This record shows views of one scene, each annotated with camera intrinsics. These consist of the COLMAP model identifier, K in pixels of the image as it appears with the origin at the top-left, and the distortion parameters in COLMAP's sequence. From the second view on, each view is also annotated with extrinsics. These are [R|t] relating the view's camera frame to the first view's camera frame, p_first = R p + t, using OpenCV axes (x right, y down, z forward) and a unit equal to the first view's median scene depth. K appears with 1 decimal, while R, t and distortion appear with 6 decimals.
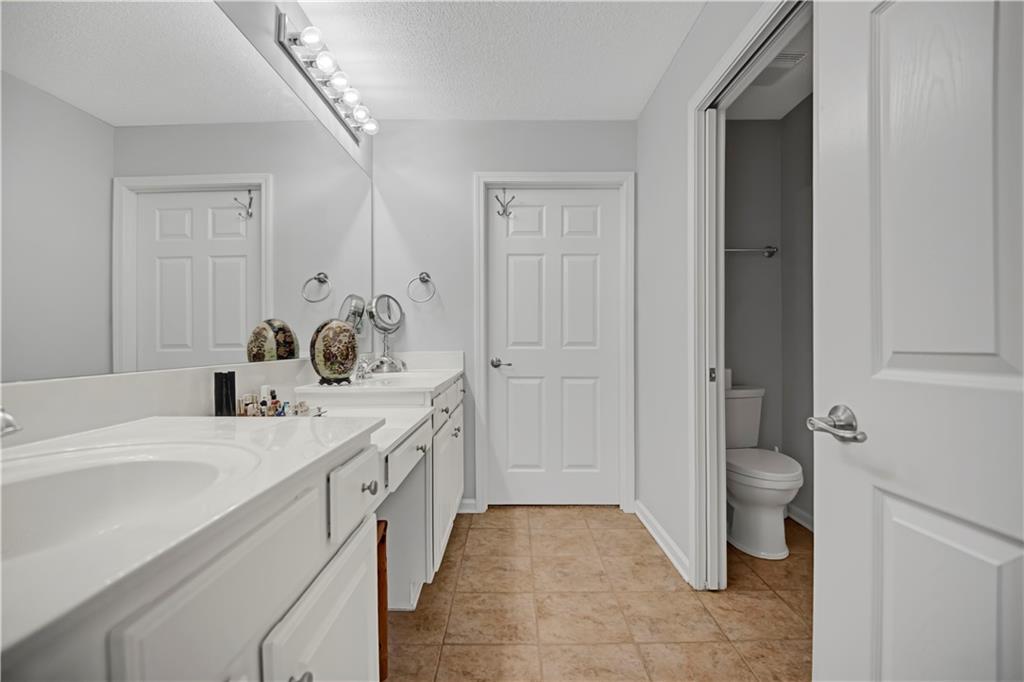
lens RADIAL K [[482.7, 0, 513.5], [0, 482.7, 341.3], [0, 0, 1]] dist [0.004385, -0.000516]
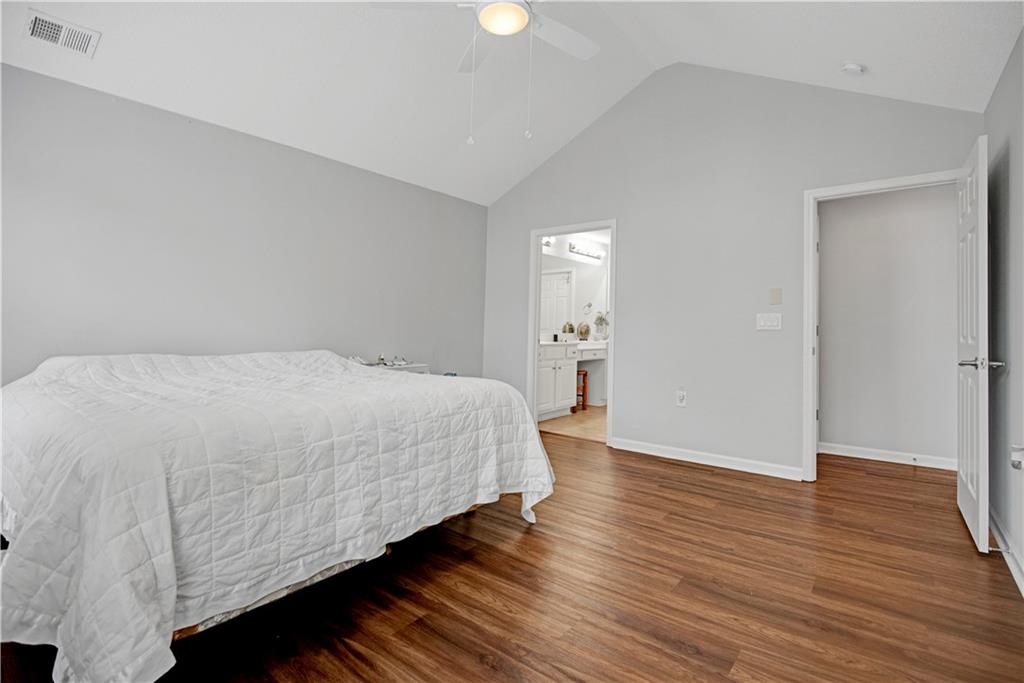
lens RADIAL K [[482.7, 0, 511.7], [0, 482.7, 332.6], [0, 0, 1]] dist [0.004385, -0.000516]
pose [[0.791261, 0.016716, -0.611250, 1.405192], [-0.013473, 0.999860, 0.009902, 0.002555], [0.611330, 0.000400, 0.791376, -2.167277]]
